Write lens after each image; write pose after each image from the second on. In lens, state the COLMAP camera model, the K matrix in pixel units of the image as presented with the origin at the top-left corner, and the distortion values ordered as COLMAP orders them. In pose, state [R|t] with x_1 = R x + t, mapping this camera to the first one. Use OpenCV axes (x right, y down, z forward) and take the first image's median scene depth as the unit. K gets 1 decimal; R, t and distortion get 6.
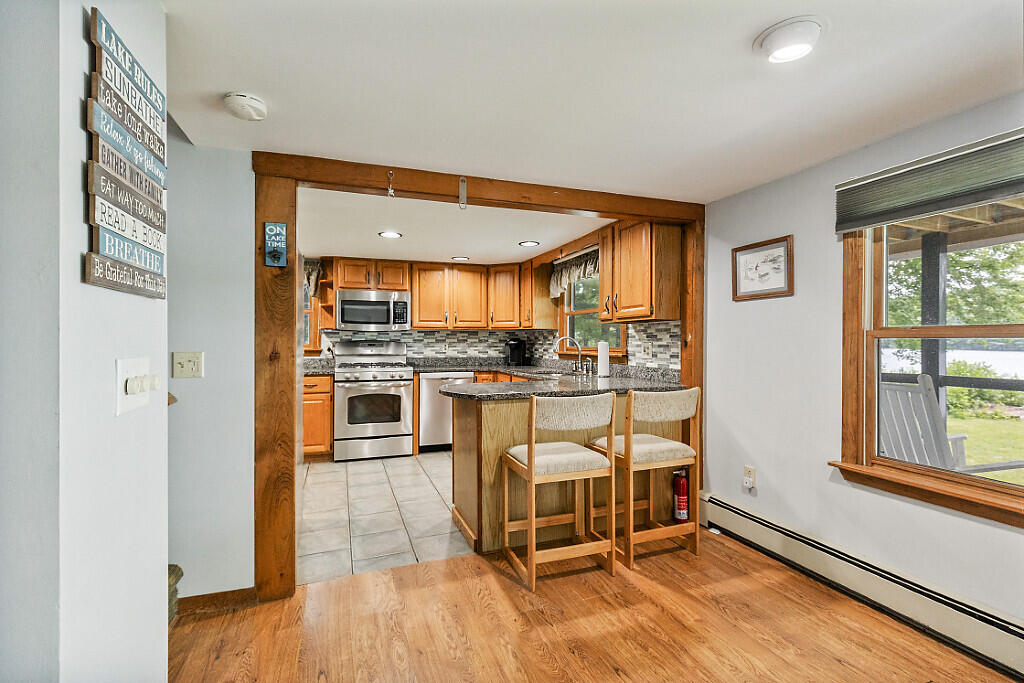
lens RADIAL K [[457.8, 0, 506.8], [0, 457.8, 340.3], [0, 0, 1]] dist [0.001687, -0.000438]
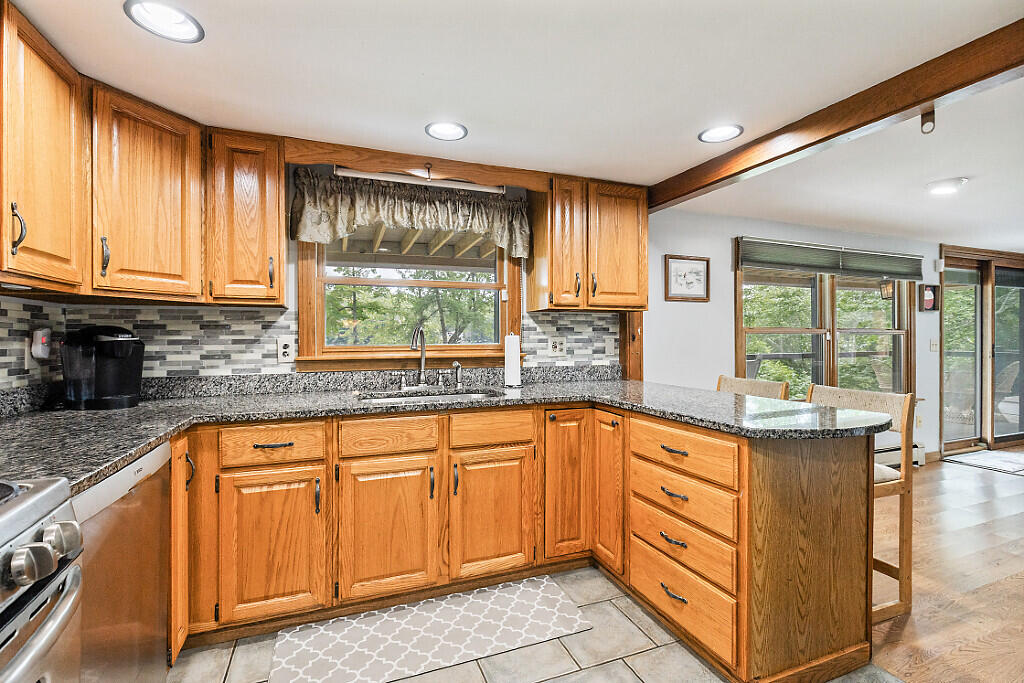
lens RADIAL K [[457.8, 0, 506.8], [0, 457.8, 340.3], [0, 0, 1]] dist [0.001687, -0.000438]
pose [[-0.011575, -0.009995, 0.999883, -0.521839], [-0.002297, 0.999948, 0.009969, 0.003638], [-0.999930, -0.002182, -0.011597, 1.127546]]
